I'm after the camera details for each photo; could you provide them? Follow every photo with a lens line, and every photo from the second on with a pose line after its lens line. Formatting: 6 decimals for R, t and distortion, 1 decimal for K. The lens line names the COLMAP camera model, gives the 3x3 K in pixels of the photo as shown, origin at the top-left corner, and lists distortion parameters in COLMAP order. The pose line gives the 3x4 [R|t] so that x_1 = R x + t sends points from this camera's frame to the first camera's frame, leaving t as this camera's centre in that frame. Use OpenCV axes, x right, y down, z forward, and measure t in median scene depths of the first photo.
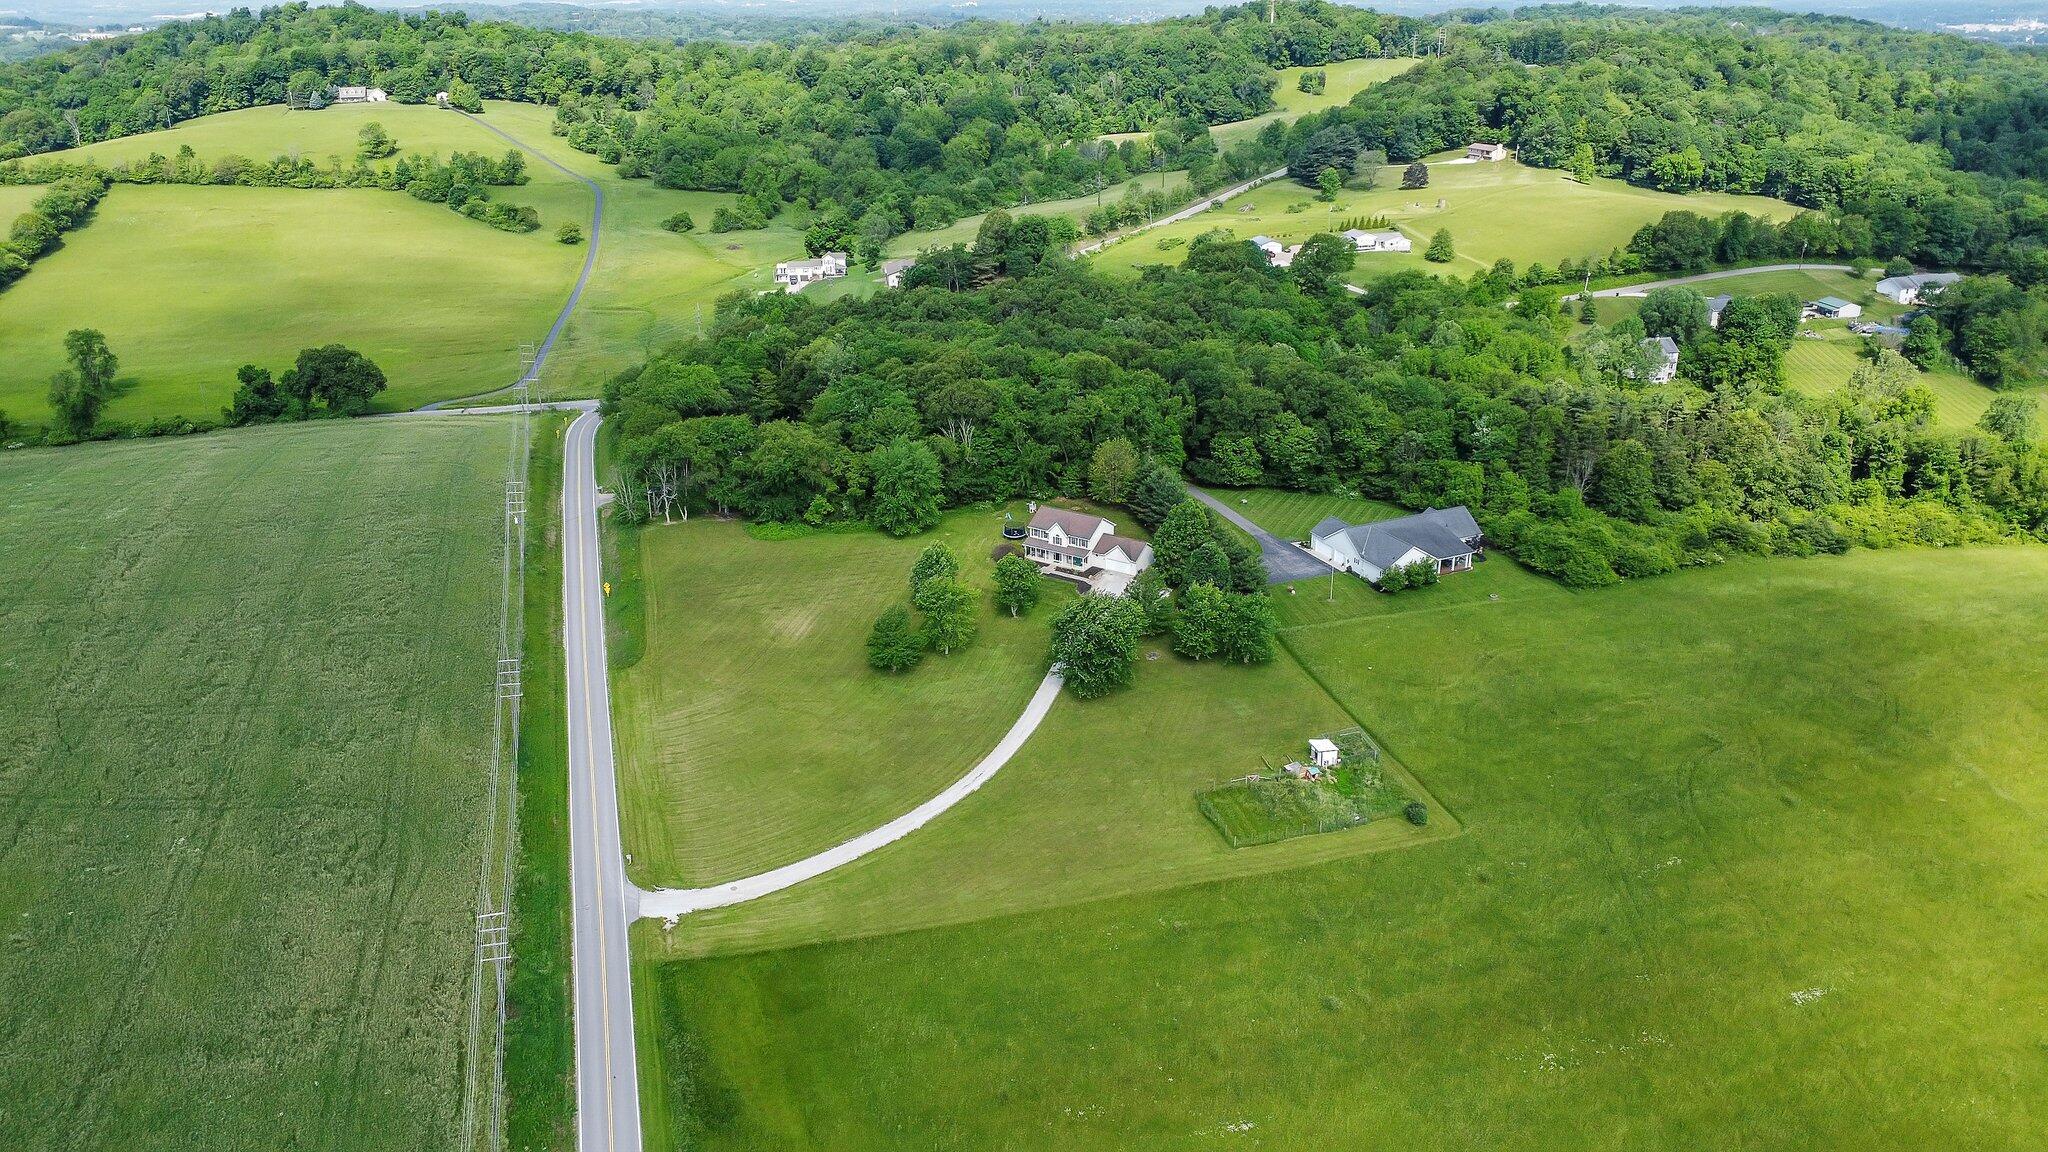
lens RADIAL K [[1478.4, 0, 1015.6], [0, 1478.4, 577.6], [0, 0, 1]] dist [-0.023270, -0.011177]
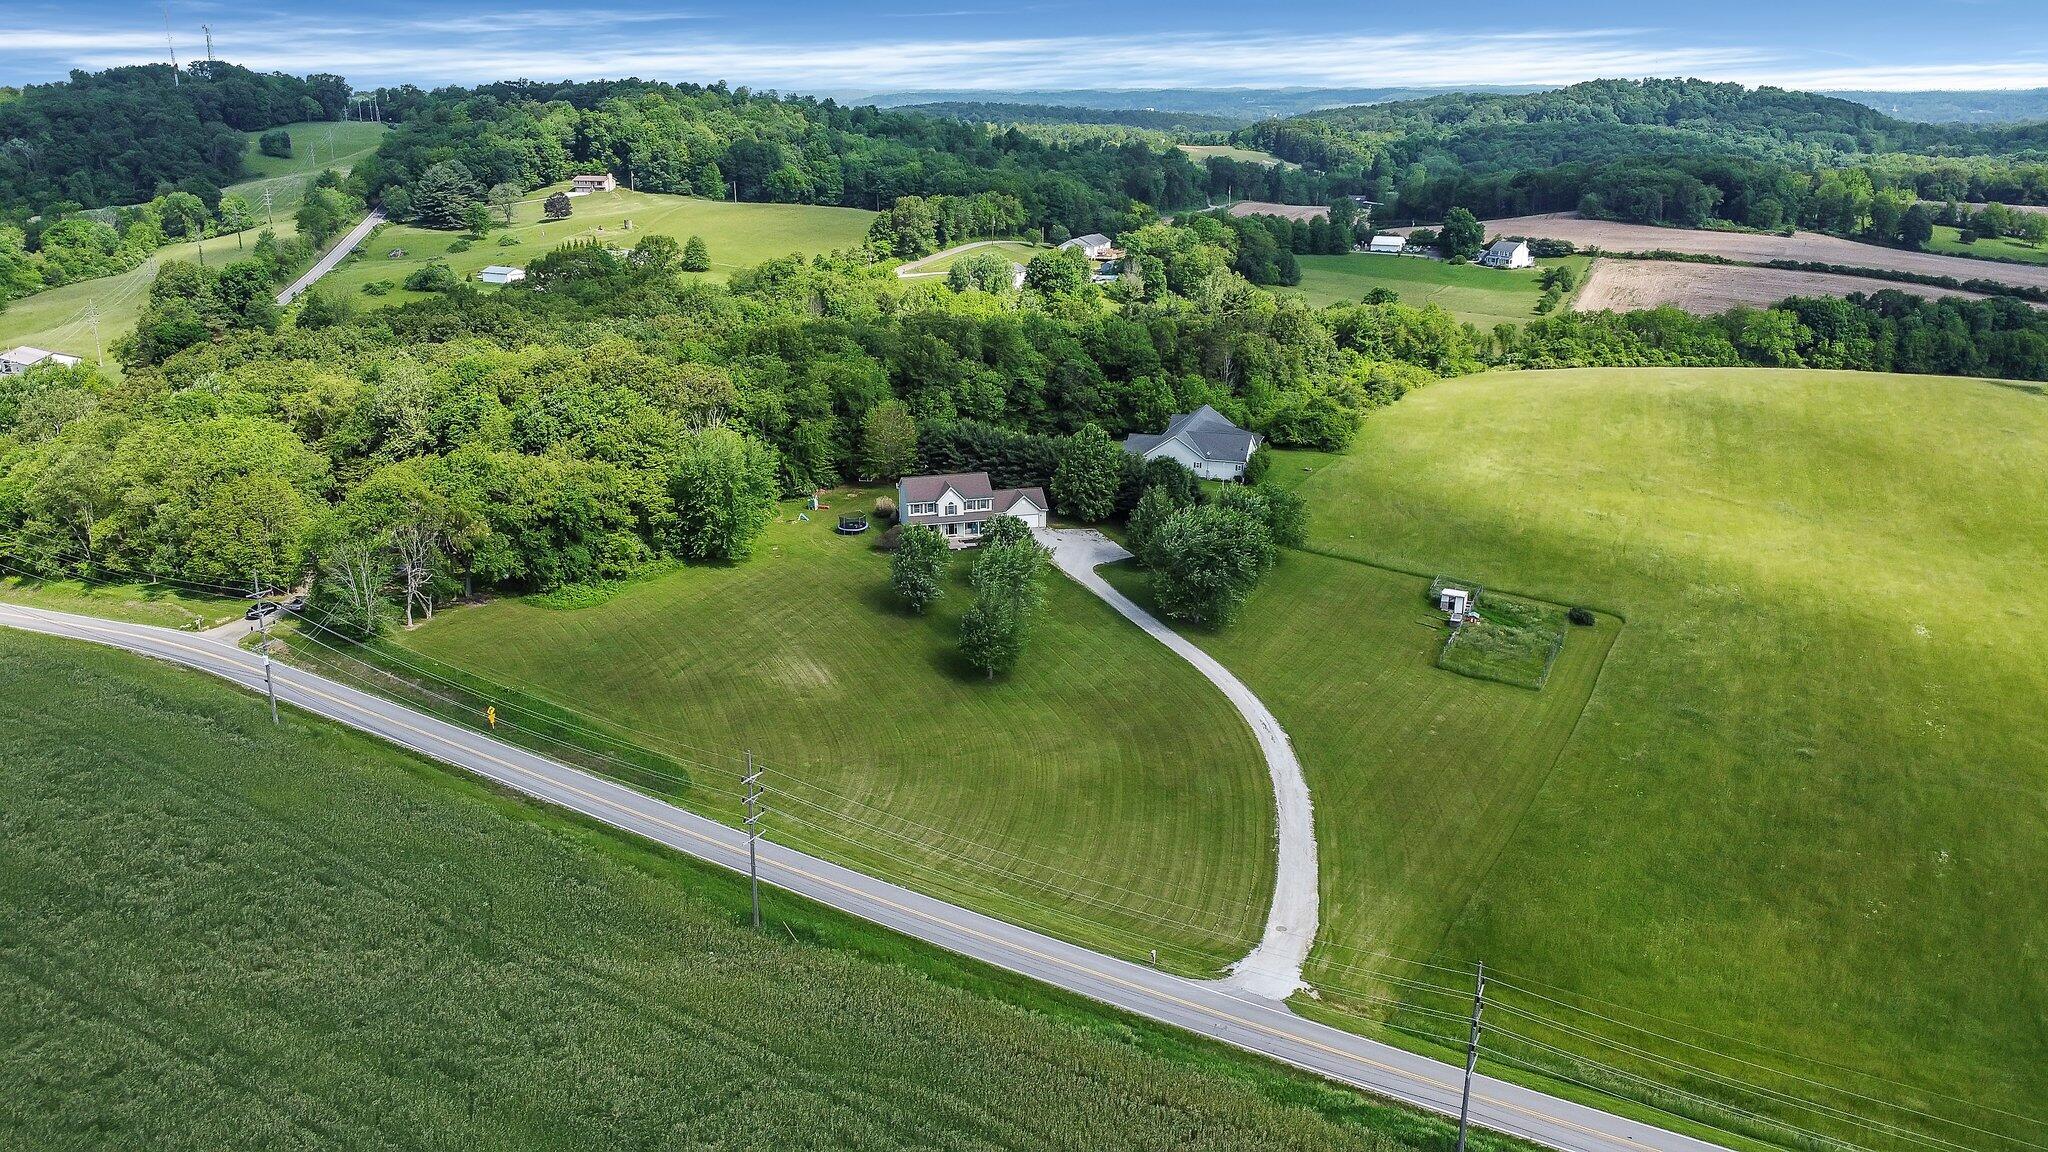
lens RADIAL K [[1478.4, 0, 1015.6], [0, 1478.4, 577.6], [0, 0, 1]] dist [-0.023270, -0.011177]
pose [[0.687550, -0.226370, 0.689950, -0.509113], [0.274587, 0.960664, 0.041558, -0.012852], [-0.672218, 0.160878, 0.722663, 0.376399]]
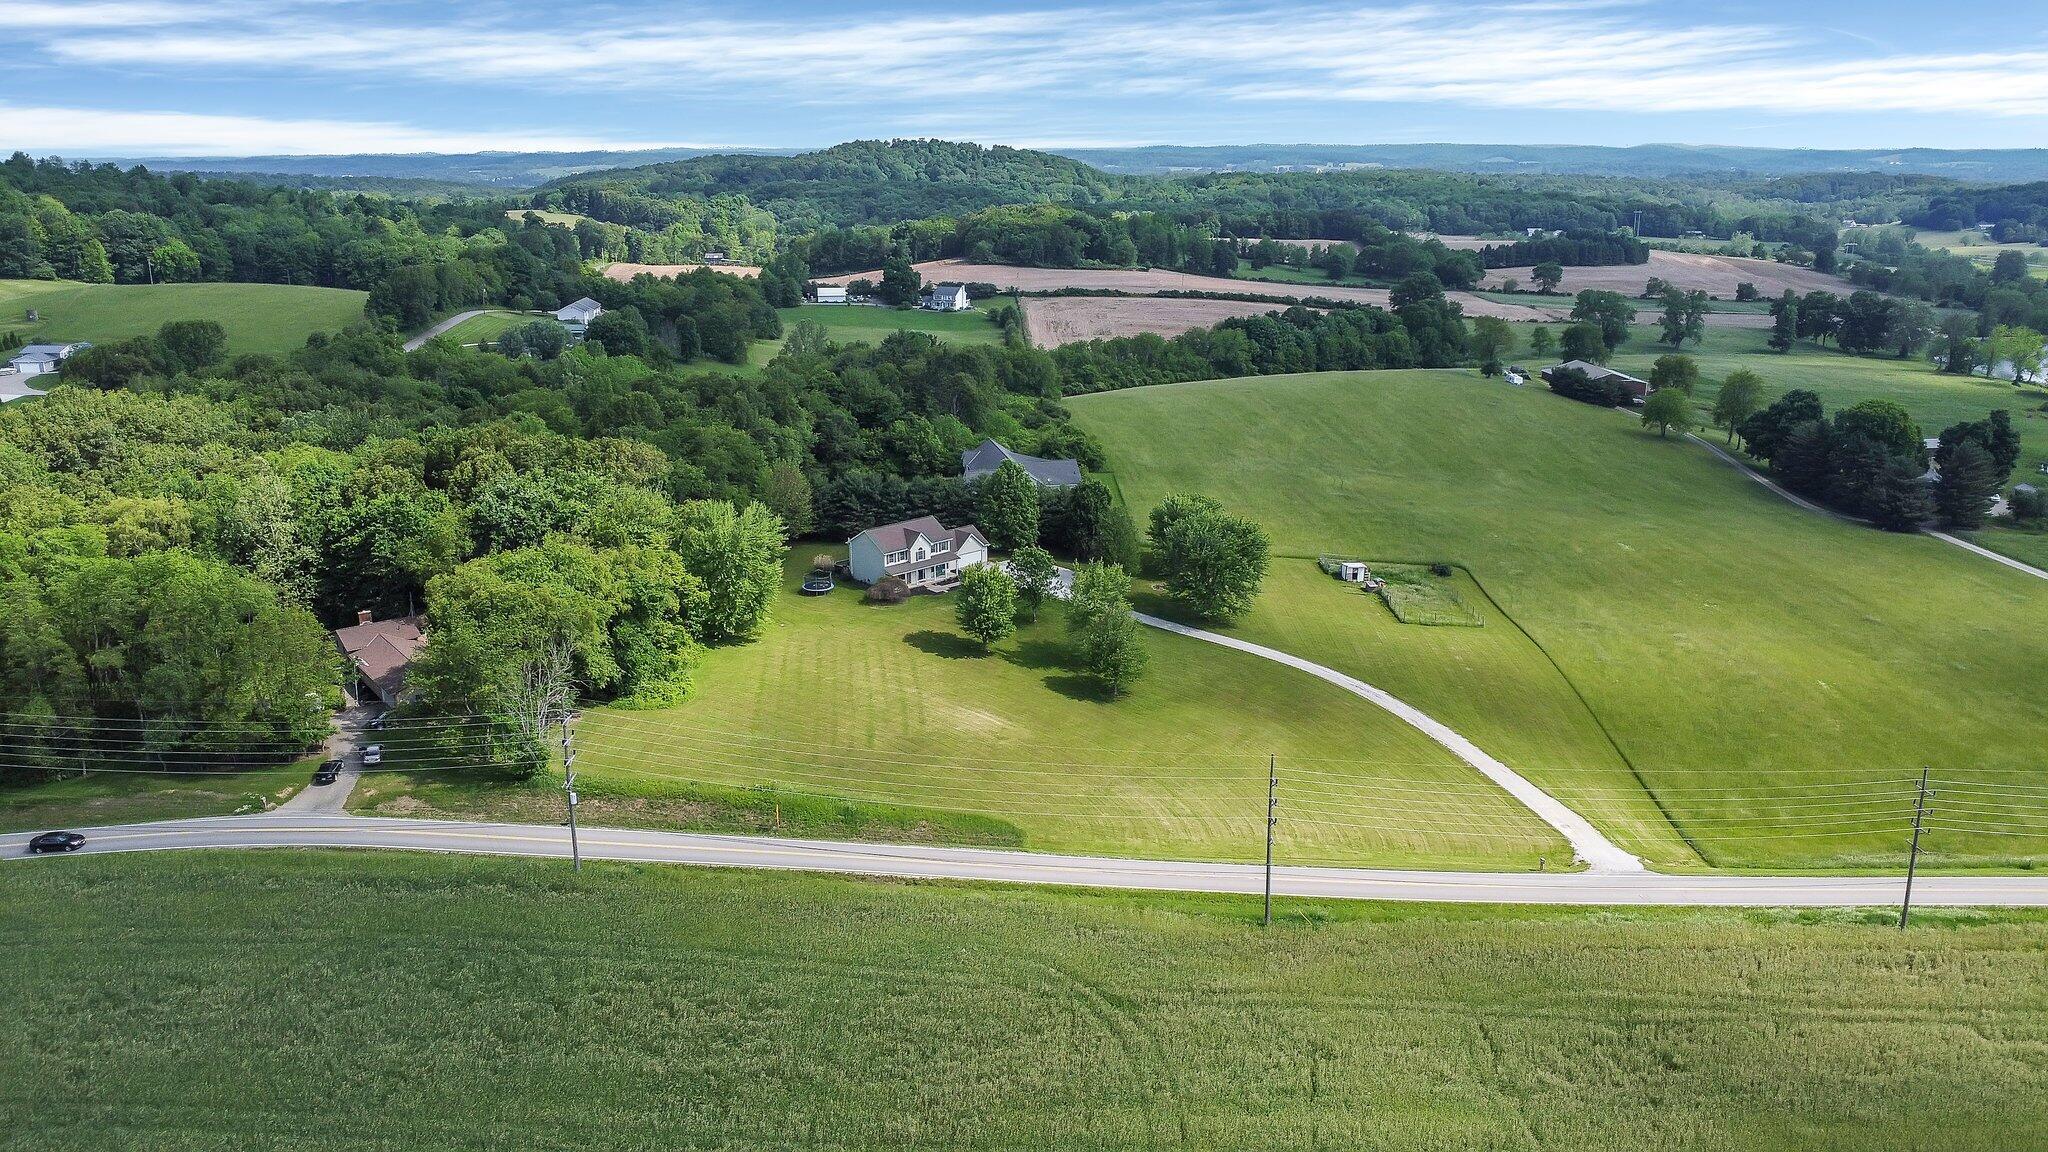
lens RADIAL K [[1478.4, 0, 1015.6], [0, 1478.4, 577.6], [0, 0, 1]] dist [-0.023270, -0.011177]
pose [[0.239962, -0.266969, 0.933352, -0.717165], [0.369243, 0.914281, 0.166583, -0.128667], [-0.897819, 0.304660, 0.317969, 0.673045]]
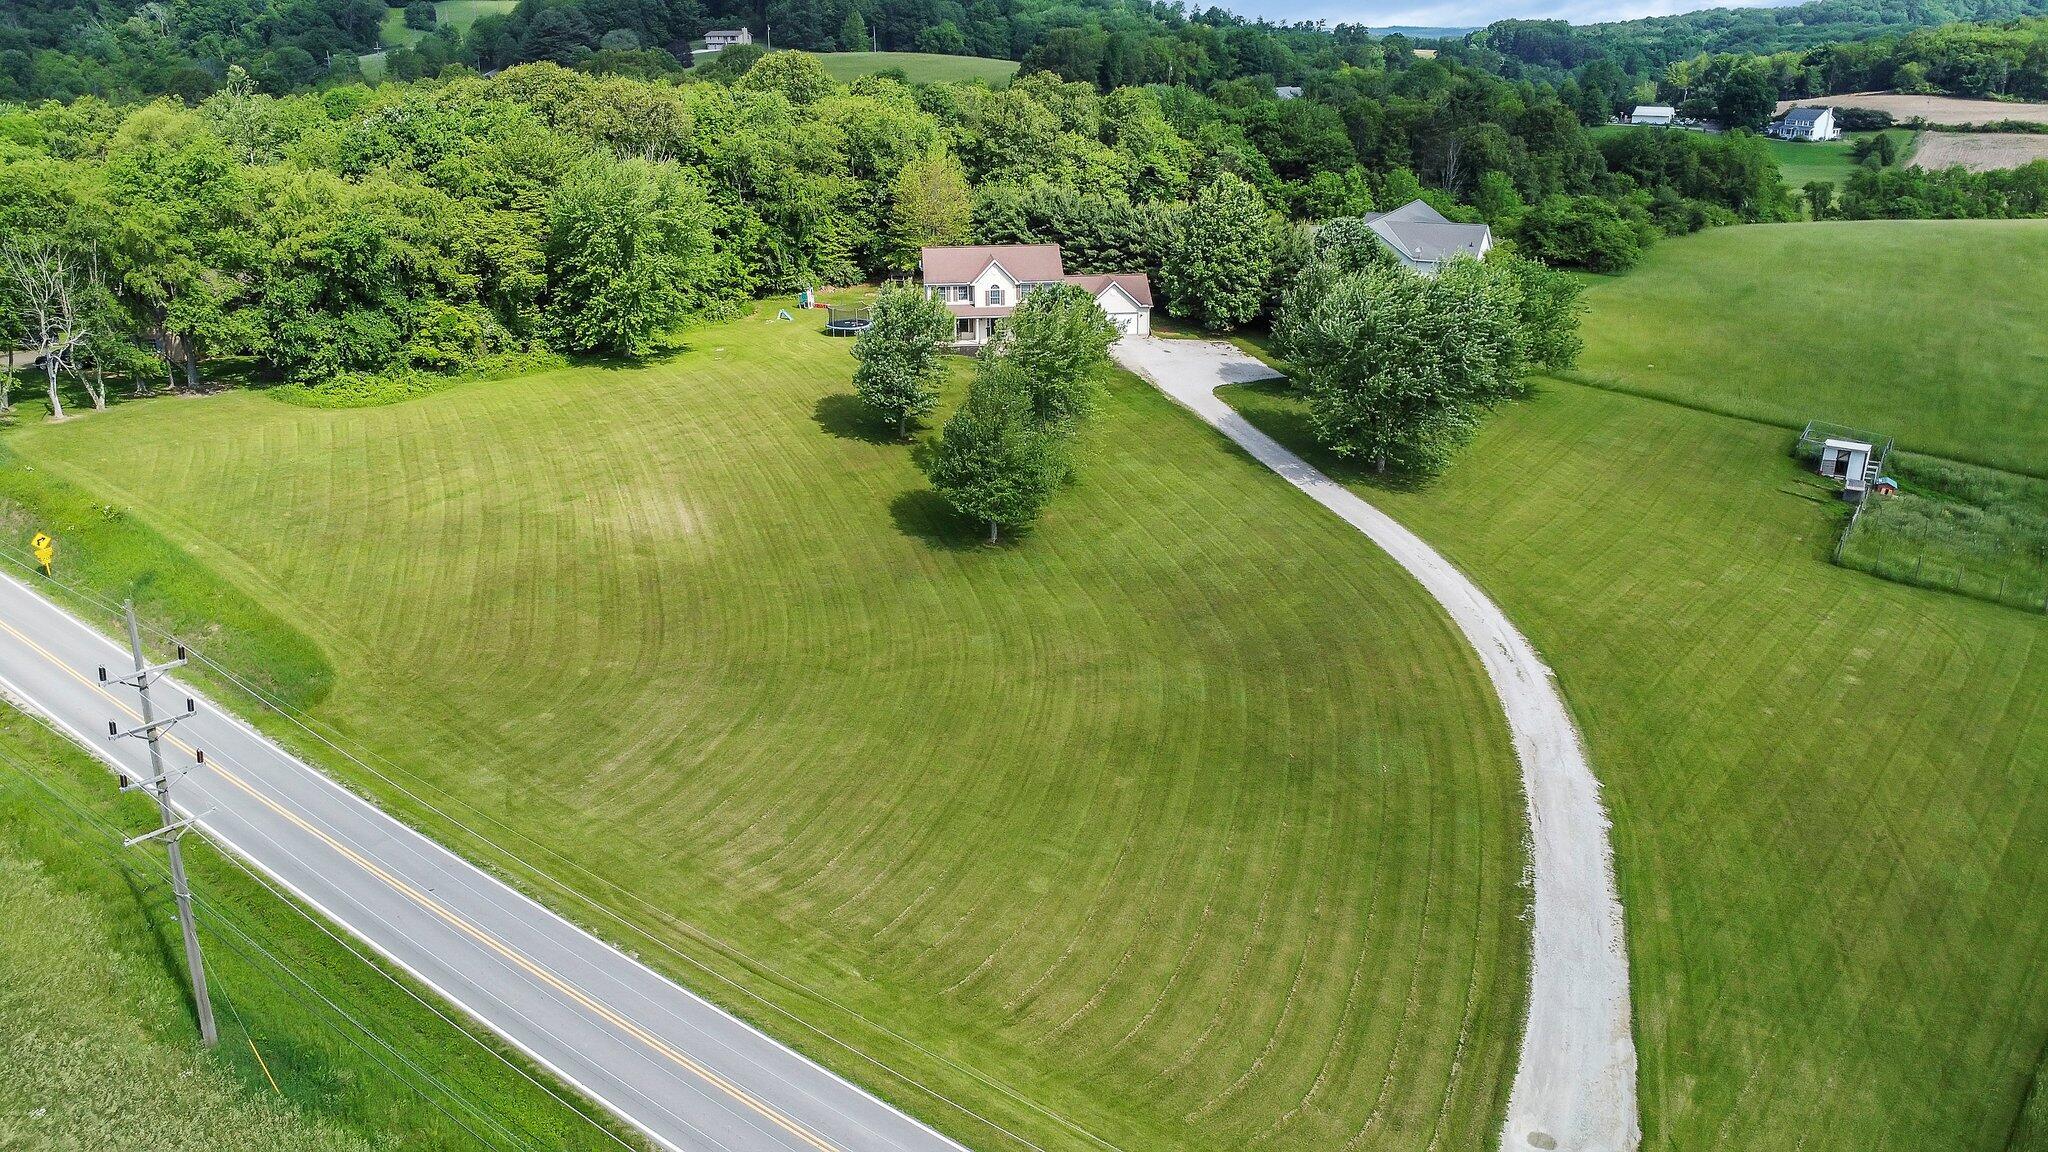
lens RADIAL K [[1478.4, 0, 1015.6], [0, 1478.4, 577.6], [0, 0, 1]] dist [-0.023270, -0.011177]
pose [[0.782195, -0.216311, 0.584278, -0.282555], [0.238061, 0.970403, 0.040561, 0.049792], [-0.575759, 0.107367, 0.810539, 0.569723]]
